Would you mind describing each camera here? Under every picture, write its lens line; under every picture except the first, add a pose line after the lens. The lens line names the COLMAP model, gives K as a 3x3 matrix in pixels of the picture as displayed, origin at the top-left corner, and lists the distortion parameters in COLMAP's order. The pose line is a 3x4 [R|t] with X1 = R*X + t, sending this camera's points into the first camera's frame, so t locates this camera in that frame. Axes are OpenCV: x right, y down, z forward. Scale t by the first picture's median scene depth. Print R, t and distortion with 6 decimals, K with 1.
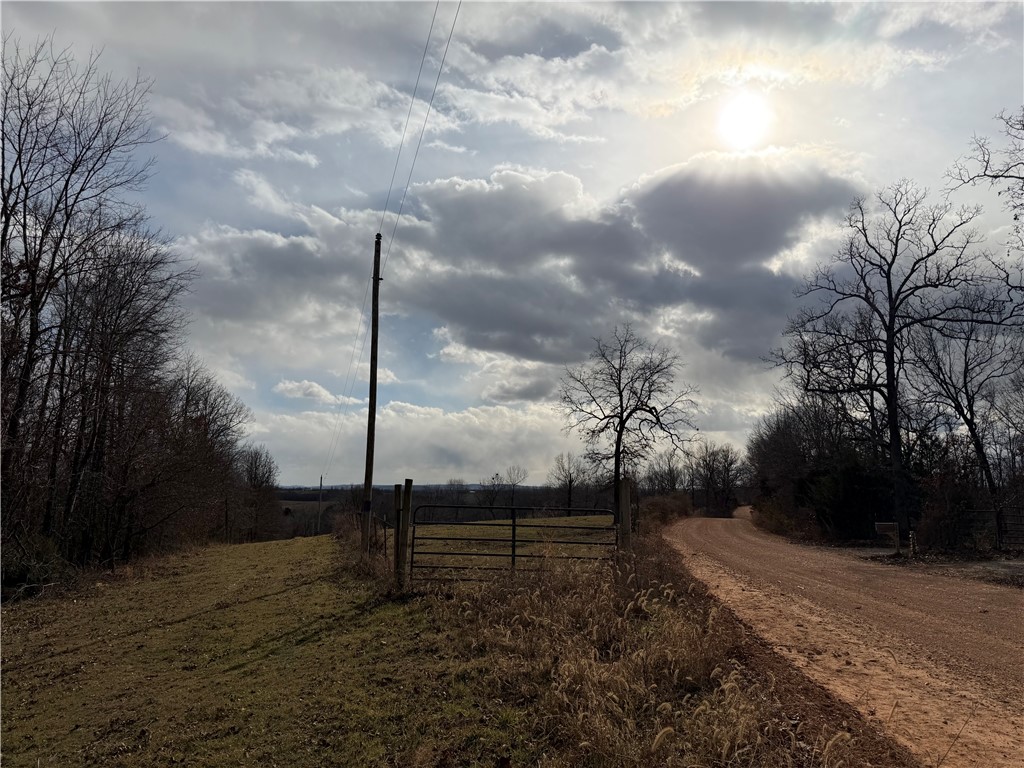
lens RADIAL K [[644.3, 0, 512.0], [0, 644.3, 384.0], [0, 0, 1]] dist [-0.022725, -0.000934]
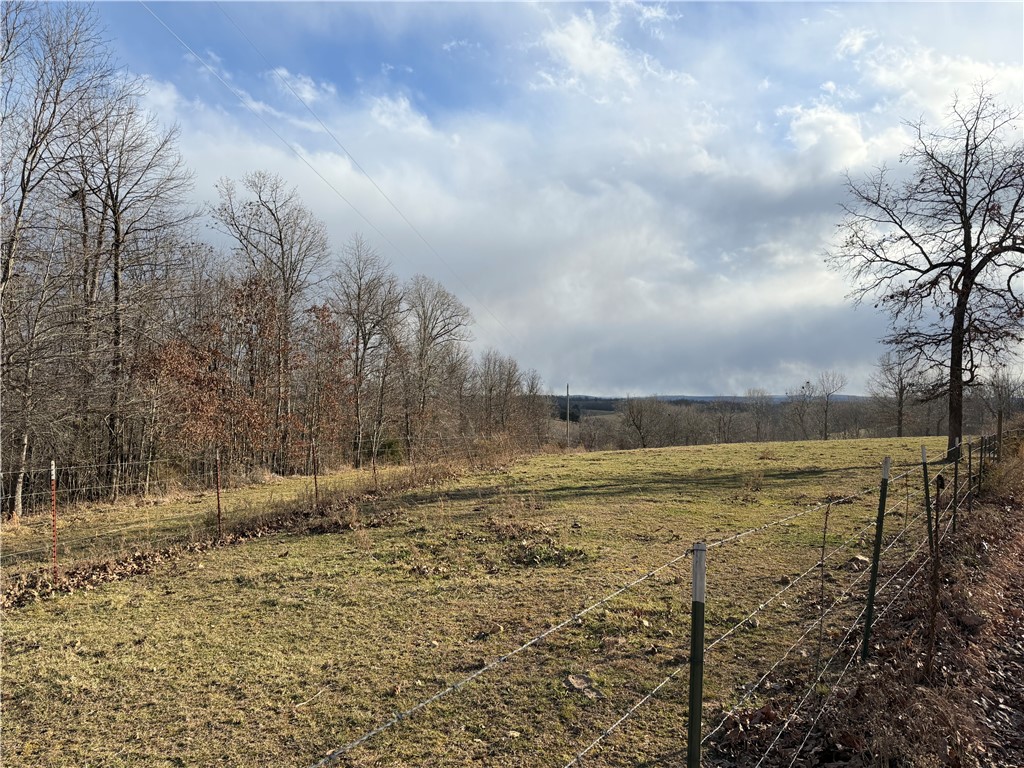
lens RADIAL K [[644.3, 0, 512.0], [0, 644.3, 384.0], [0, 0, 1]] dist [-0.022725, -0.000934]
pose [[0.893386, -0.008535, -0.449208, 0.068611], [0.070484, 0.990102, 0.121367, 0.058943], [0.443726, -0.140090, 0.885145, 0.351122]]
